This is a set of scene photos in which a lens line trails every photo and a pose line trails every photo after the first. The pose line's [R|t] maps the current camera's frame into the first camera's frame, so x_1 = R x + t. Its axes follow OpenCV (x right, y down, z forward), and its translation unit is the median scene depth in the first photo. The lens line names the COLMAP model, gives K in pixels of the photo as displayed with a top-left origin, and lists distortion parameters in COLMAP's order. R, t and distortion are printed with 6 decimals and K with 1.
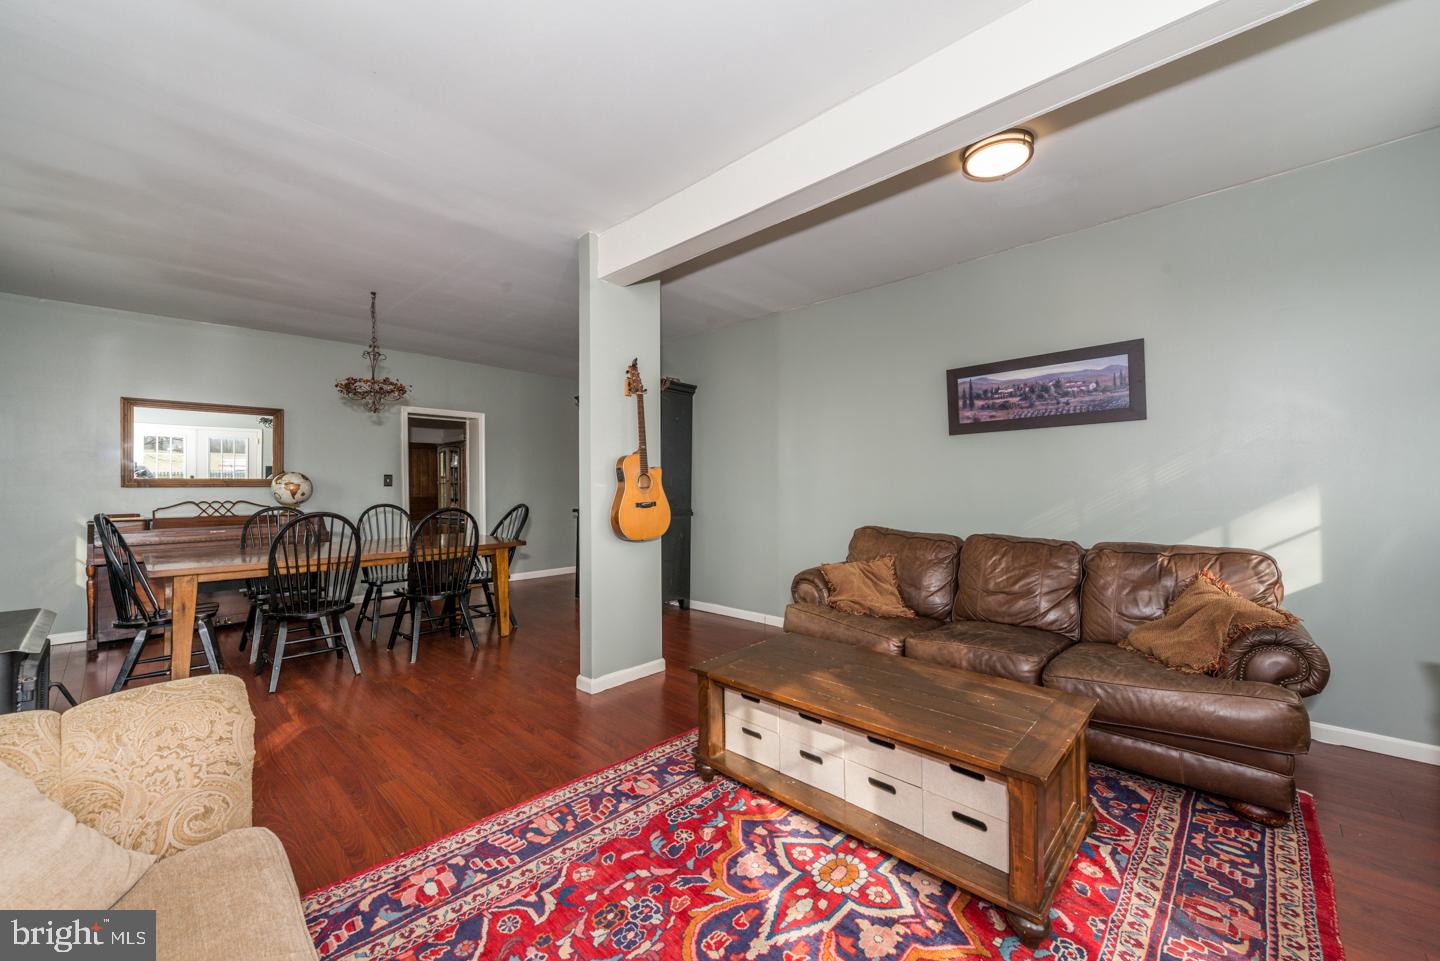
lens RADIAL K [[564.7, 0, 726.6], [0, 564.7, 487.4], [0, 0, 1]] dist [0.004141, 0.000194]
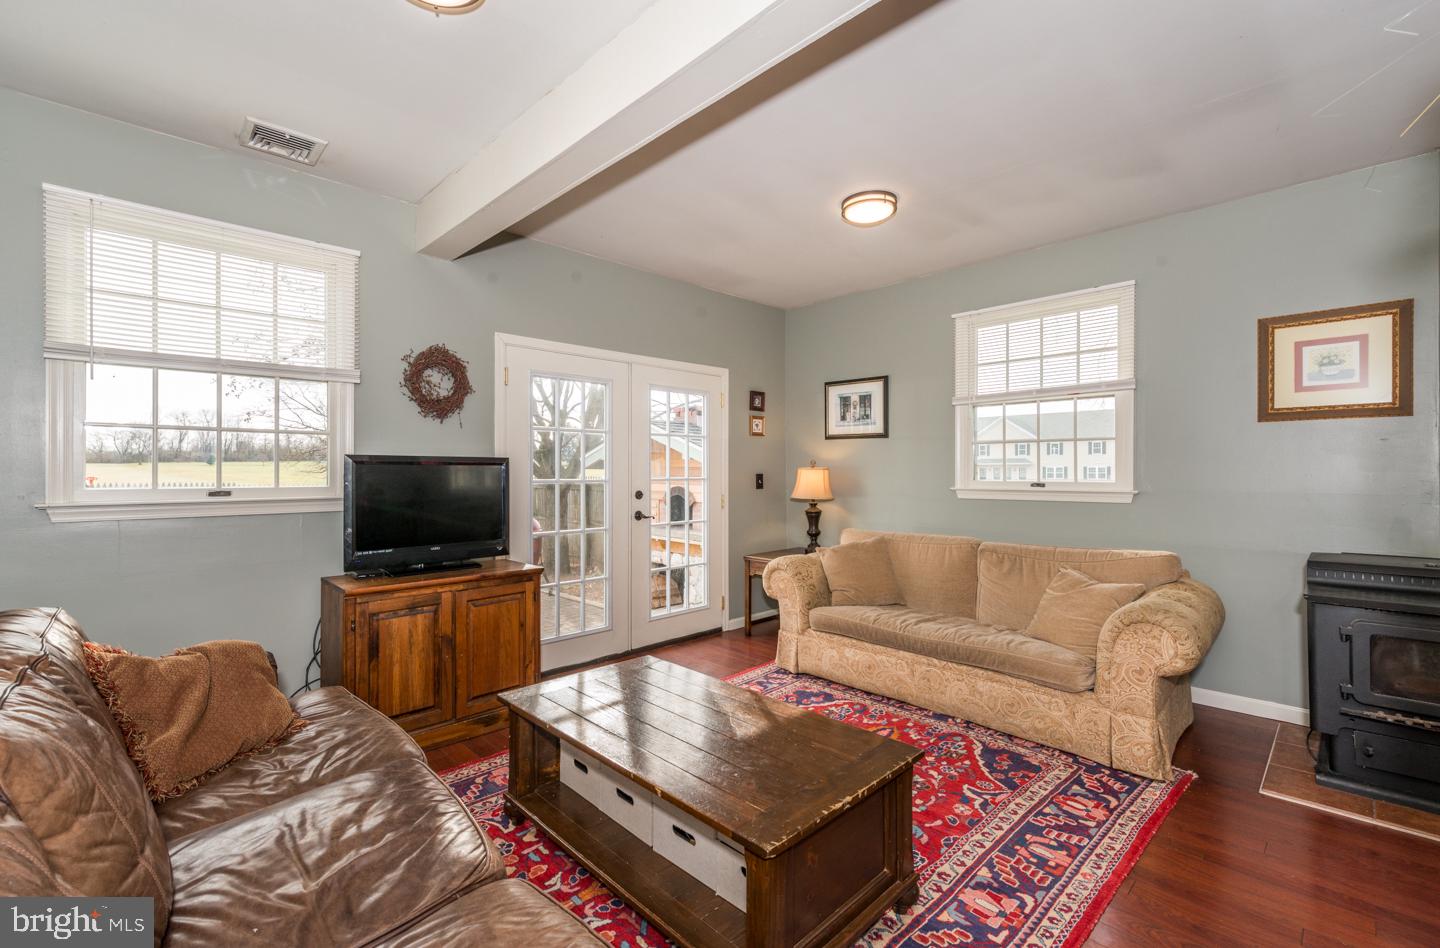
lens RADIAL K [[615.2, 0, 710.9], [0, 615.2, 470.9], [0, 0, 1]] dist [0.014754, -0.003192]
pose [[-0.998046, 0.009108, 0.061821, 0.180819], [0.009050, 0.999958, -0.001225, -0.043312], [-0.061830, -0.000663, -0.998086, 2.154392]]
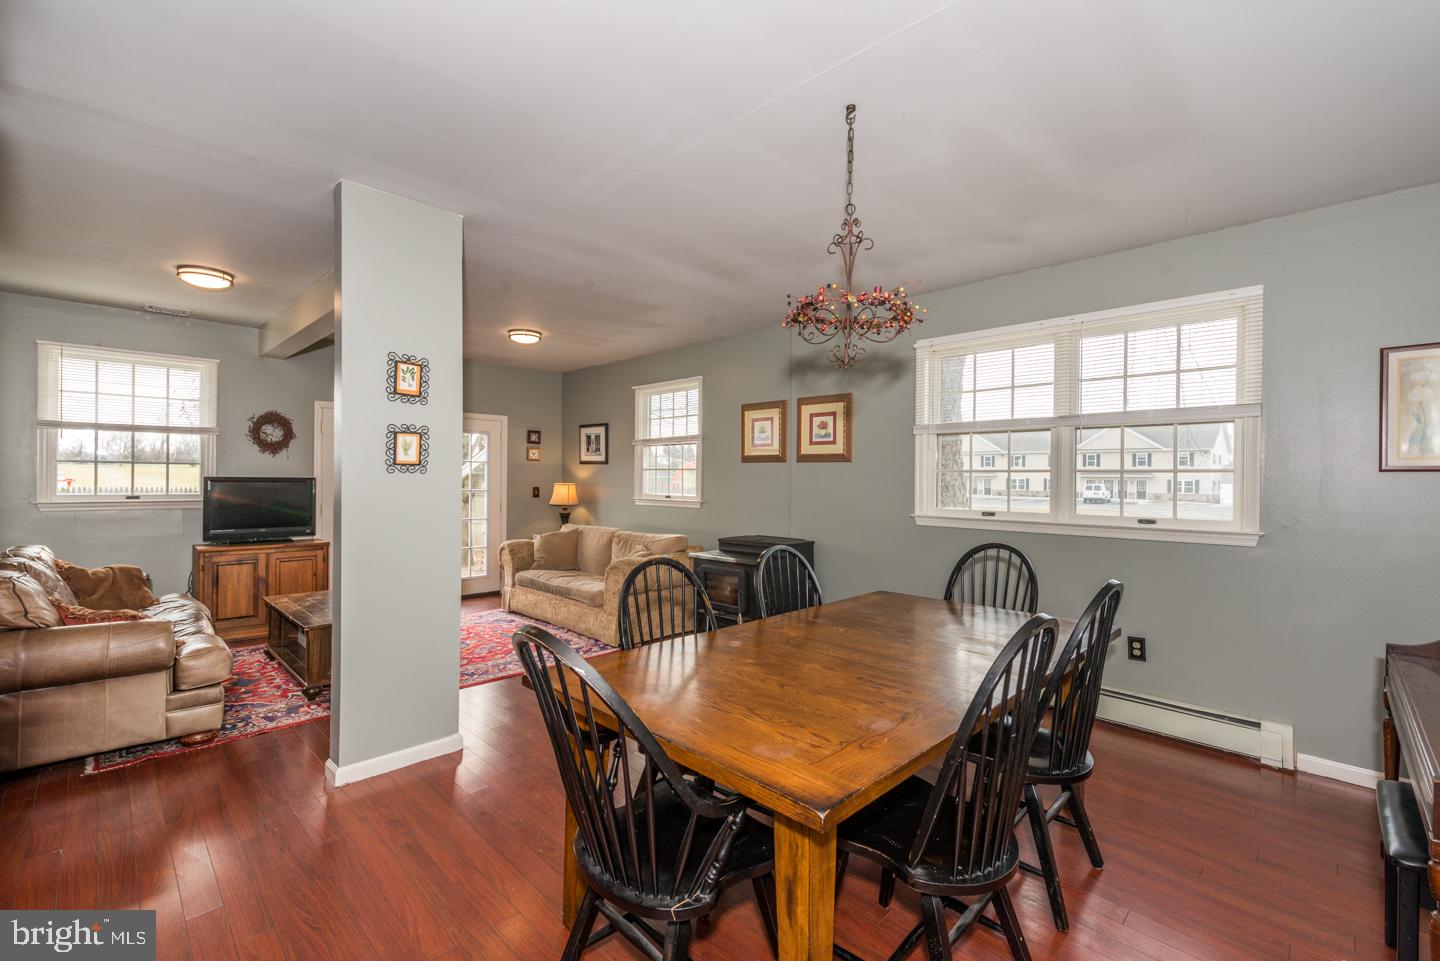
lens RADIAL K [[615.2, 0, 713.7], [0, 615.2, 481.0], [0, 0, 1]] dist [0.014754, -0.003192]
pose [[-0.999067, -0.002020, 0.043148, -1.187613], [-0.001925, 0.999996, 0.002240, -0.082867], [-0.043152, 0.002155, -0.999066, 3.333895]]
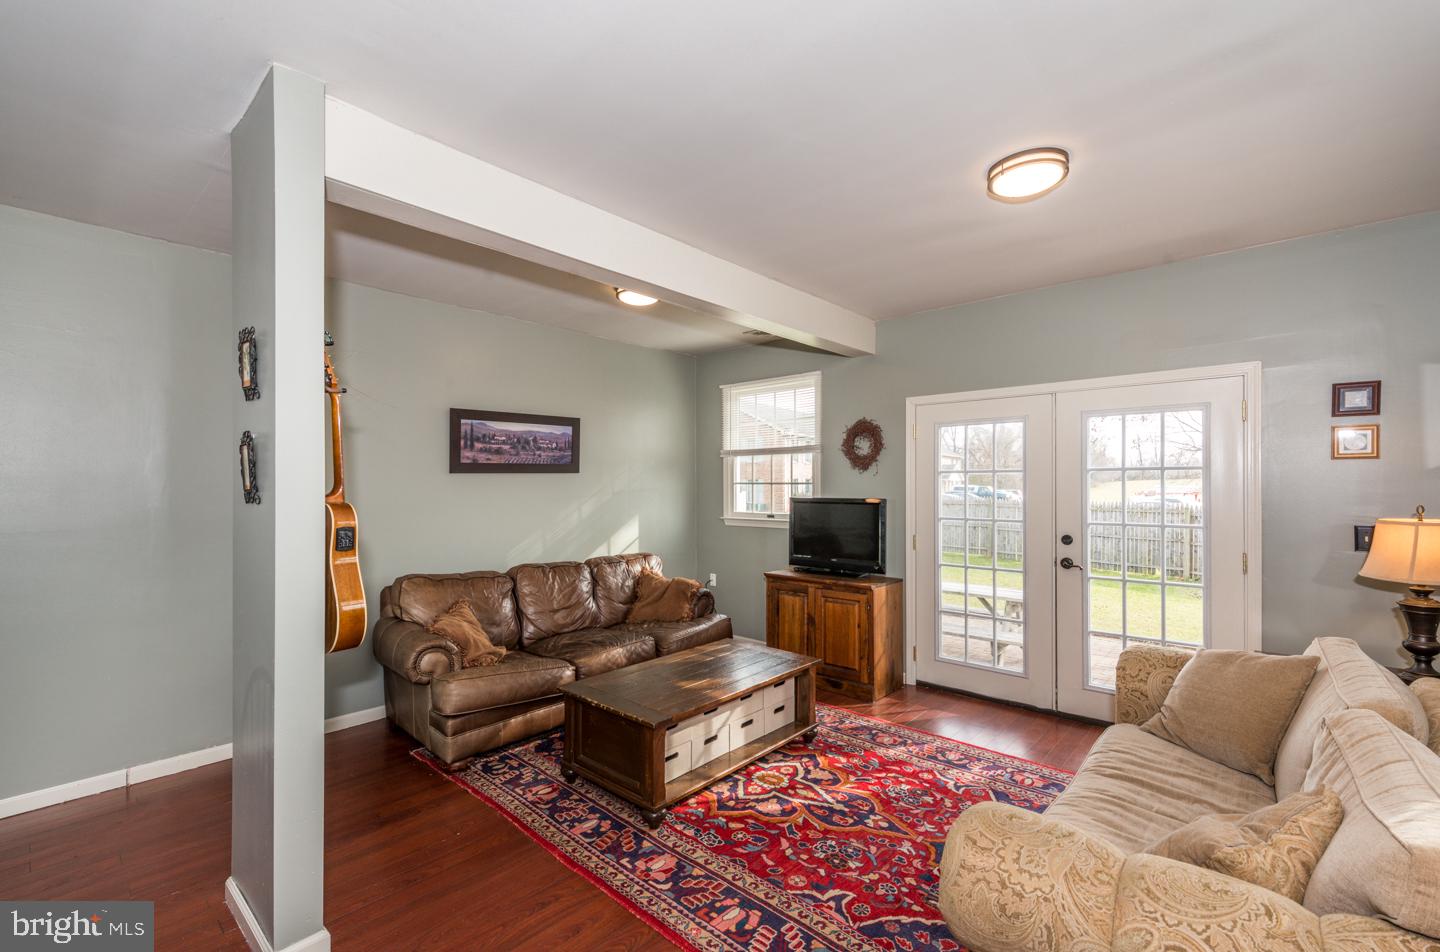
lens RADIAL K [[615.2, 0, 718.5], [0, 615.2, 488.4], [0, 0, 1]] dist [0.014754, -0.003192]
pose [[-0.023677, 0.002120, 0.999717, -1.410730], [0.000173, 0.999998, -0.002116, -0.123991], [-0.999720, 0.000122, -0.023677, 1.091430]]
